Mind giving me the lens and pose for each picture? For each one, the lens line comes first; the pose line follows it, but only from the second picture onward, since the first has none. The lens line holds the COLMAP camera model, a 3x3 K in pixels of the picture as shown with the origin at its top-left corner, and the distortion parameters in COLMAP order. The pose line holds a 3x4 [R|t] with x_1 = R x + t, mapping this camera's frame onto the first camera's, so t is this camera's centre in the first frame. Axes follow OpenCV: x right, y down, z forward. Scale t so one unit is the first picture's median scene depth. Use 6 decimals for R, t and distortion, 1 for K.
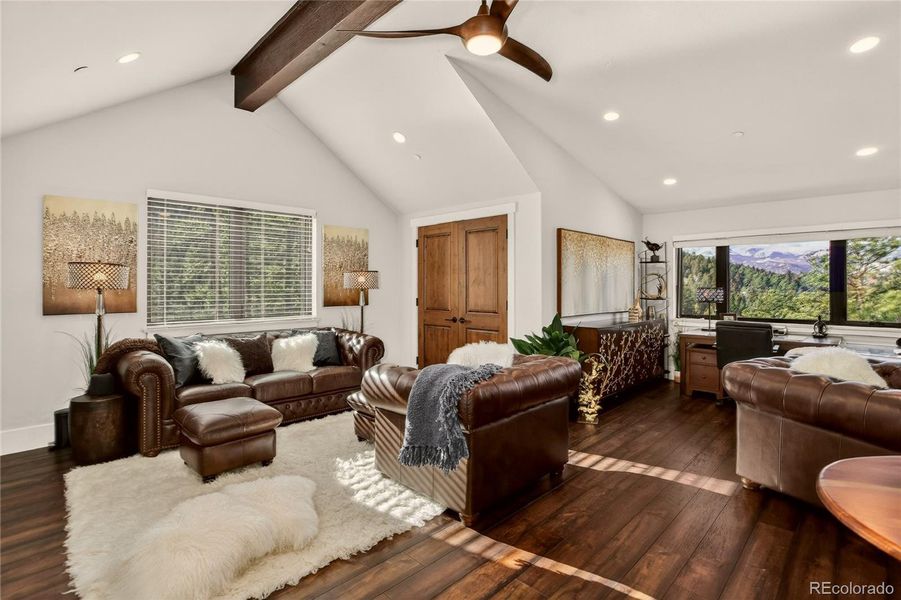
lens RADIAL K [[437.2, 0, 450.0], [0, 437.2, 292.1], [0, 0, 1]] dist [-0.019274, -0.000829]
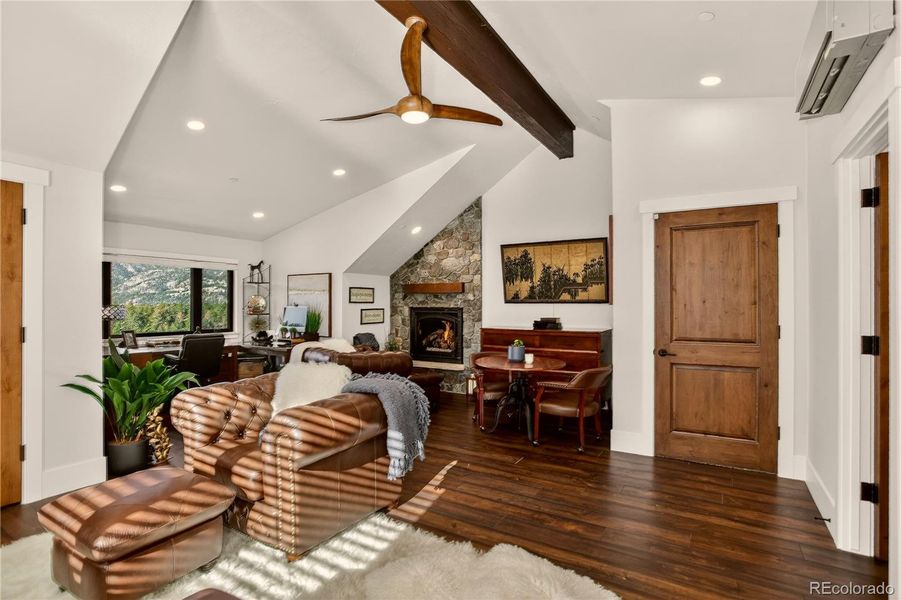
lens RADIAL K [[437.2, 0, 450.7], [0, 437.2, 303.1], [0, 0, 1]] dist [-0.019274, -0.000829]
pose [[-0.220816, 0.003796, 0.975308, -1.046325], [0.011366, 0.999935, -0.001319, -0.007797], [-0.975249, 0.010794, -0.220845, 1.024266]]
